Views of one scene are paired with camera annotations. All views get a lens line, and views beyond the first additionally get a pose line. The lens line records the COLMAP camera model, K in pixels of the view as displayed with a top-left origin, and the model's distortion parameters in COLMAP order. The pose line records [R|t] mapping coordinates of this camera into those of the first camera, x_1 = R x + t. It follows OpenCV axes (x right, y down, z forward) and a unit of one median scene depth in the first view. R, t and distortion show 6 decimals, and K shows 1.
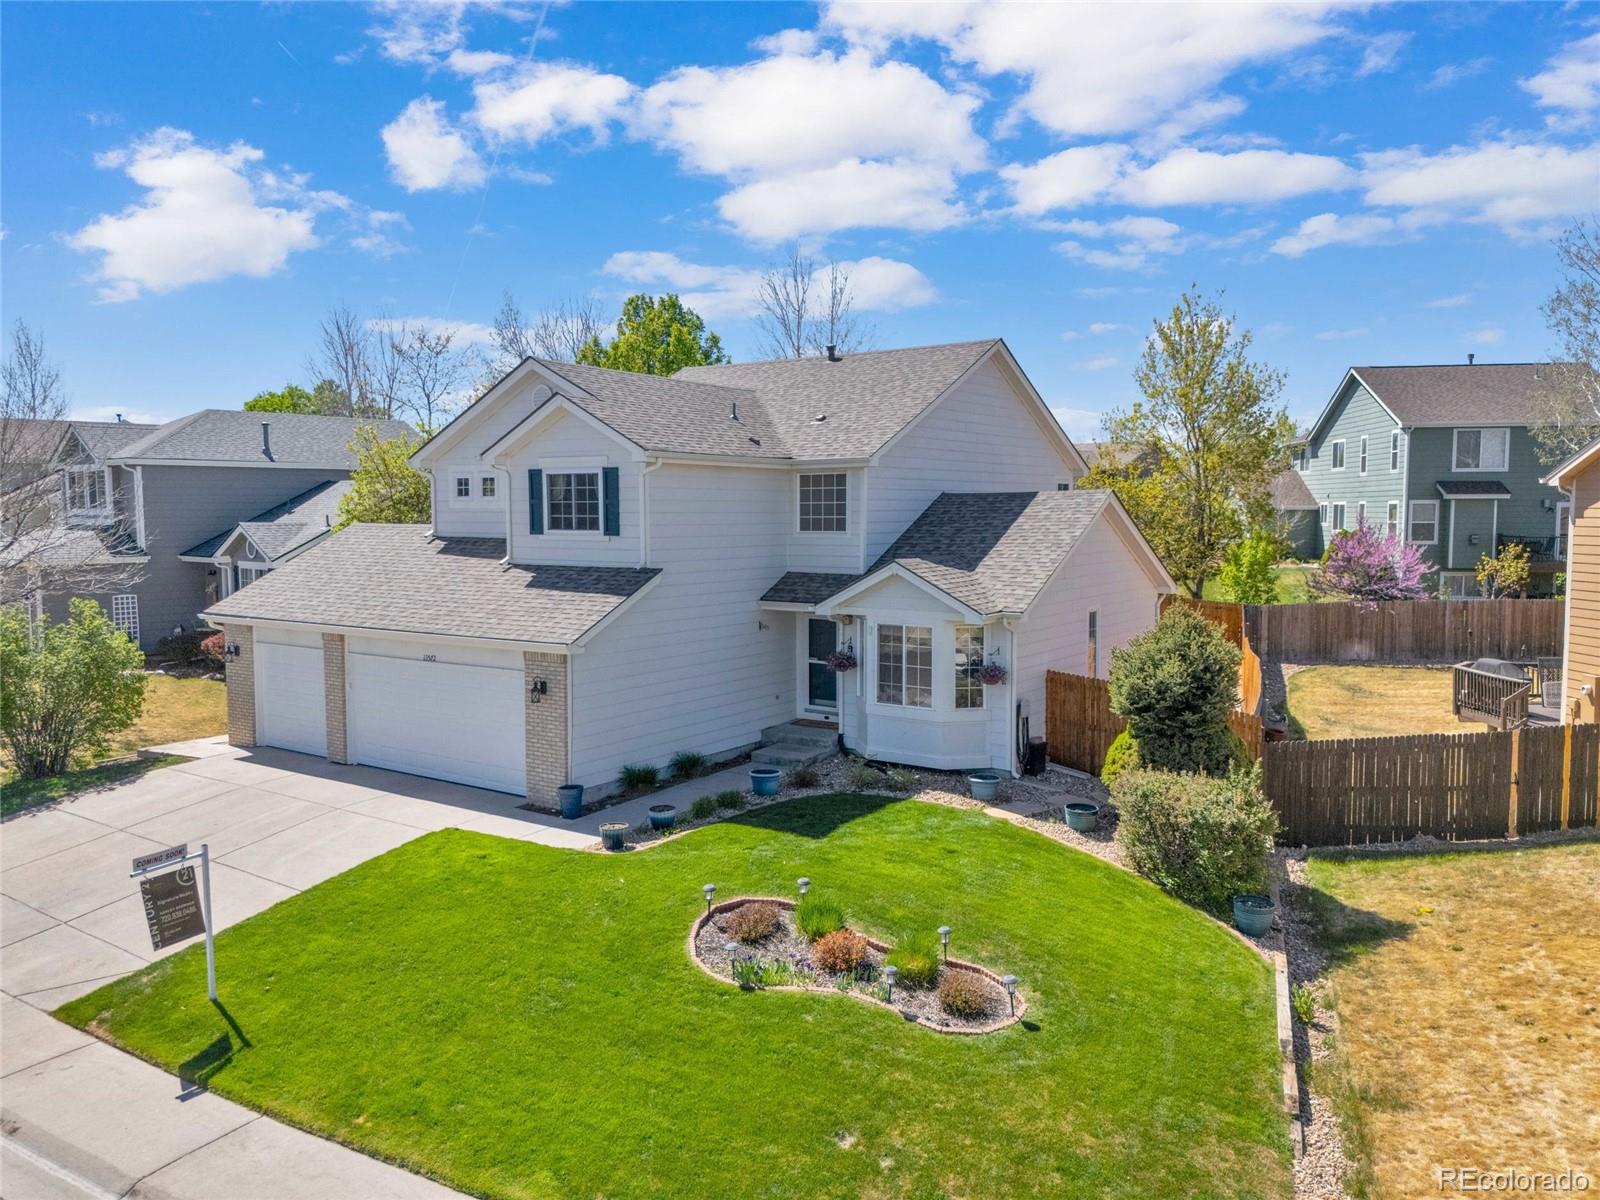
lens RADIAL K [[1142.3, 0, 773.6], [0, 1142.3, 602.0], [0, 0, 1]] dist [0.093843, -0.078505]
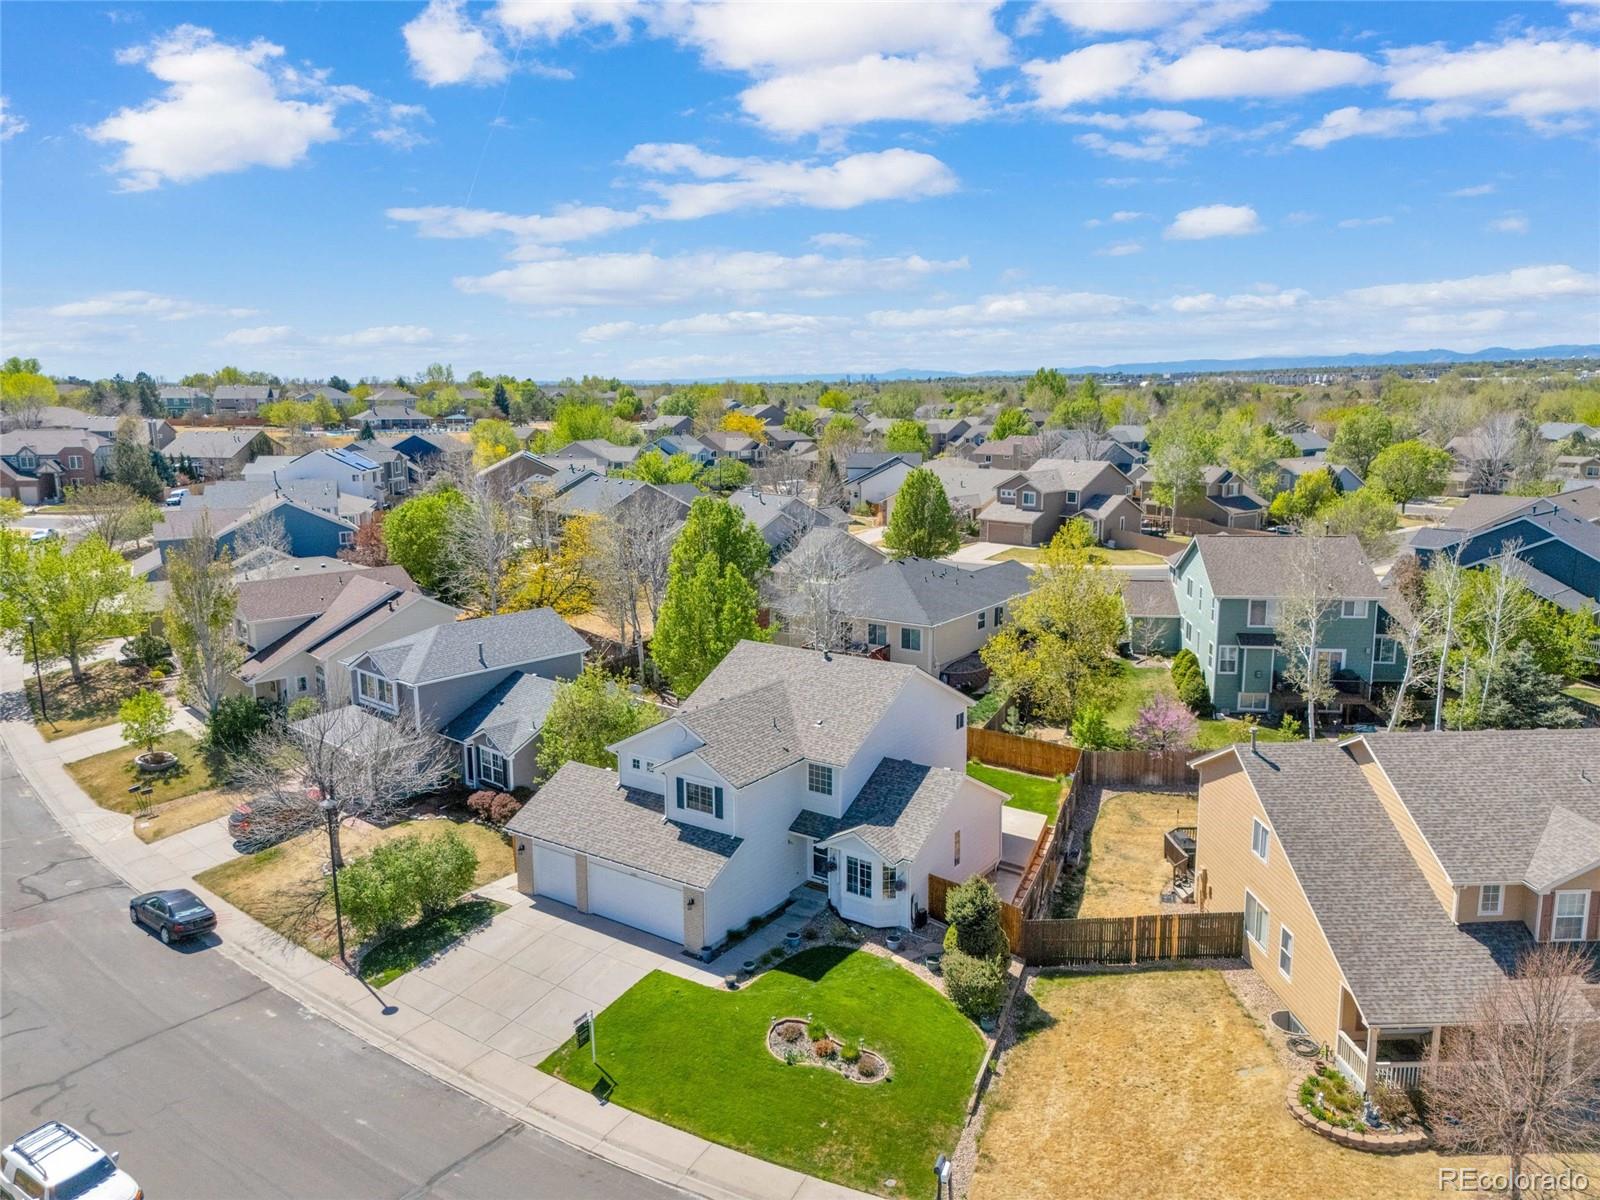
lens RADIAL K [[1209.6, 0, 794.3], [0, 1209.6, 539.4], [0, 0, 1]] dist [0.110815, -0.093514]
pose [[0.999998, -0.001159, -0.001654, 0.000052], [0.001299, 0.996224, 0.086810, -0.059464], [0.001547, -0.086812, 0.996223, -0.092281]]
